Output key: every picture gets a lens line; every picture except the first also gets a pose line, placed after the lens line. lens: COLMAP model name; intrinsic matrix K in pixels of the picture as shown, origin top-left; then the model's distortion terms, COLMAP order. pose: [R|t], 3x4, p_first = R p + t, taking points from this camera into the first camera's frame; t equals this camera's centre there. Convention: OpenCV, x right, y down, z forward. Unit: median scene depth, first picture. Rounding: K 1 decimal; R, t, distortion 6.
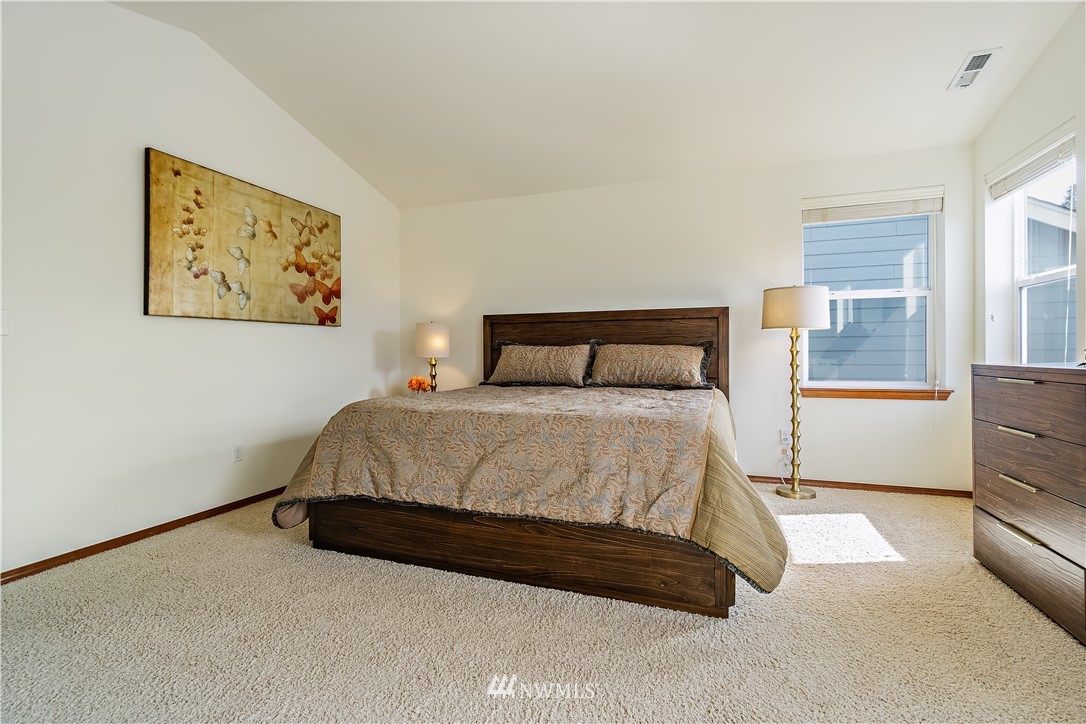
lens RADIAL K [[516.4, 0, 548.0], [0, 516.4, 355.6], [0, 0, 1]] dist [0.014755, -0.001567]
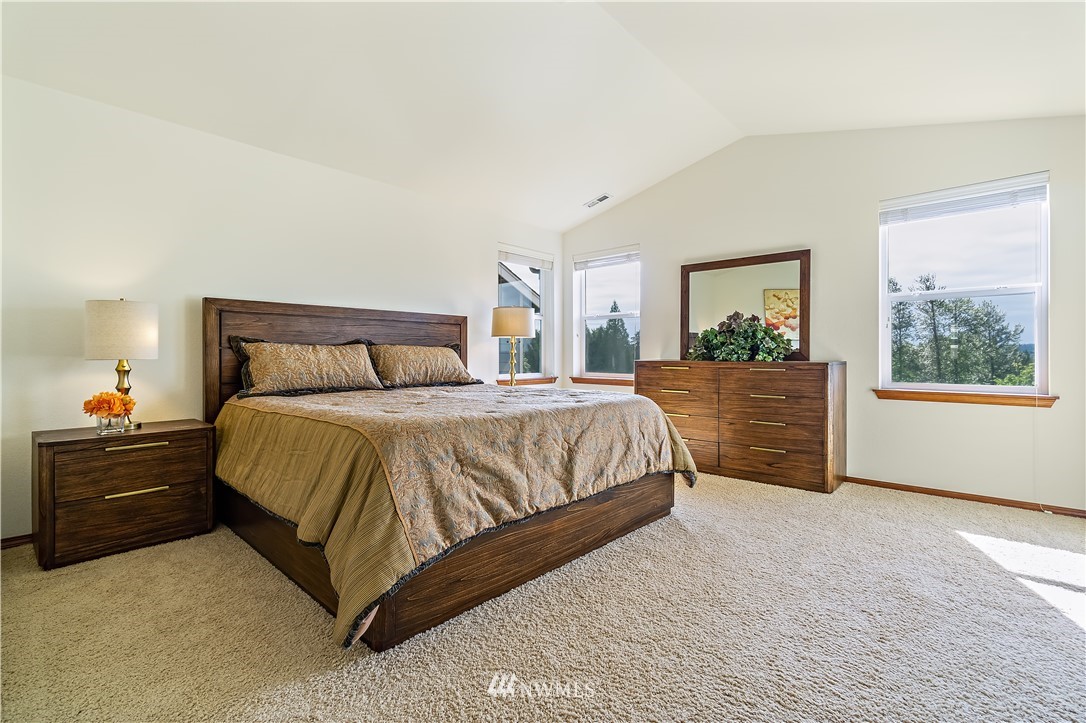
lens RADIAL K [[472.1, 0, 545.9], [0, 472.1, 364.7], [0, 0, 1]] dist [-0.004614, 0.000346]
pose [[0.395628, -0.014454, 0.918297, -0.610535], [0.003859, 0.999893, 0.014076, 0.004669], [-0.918403, -0.002025, 0.395642, 0.392449]]
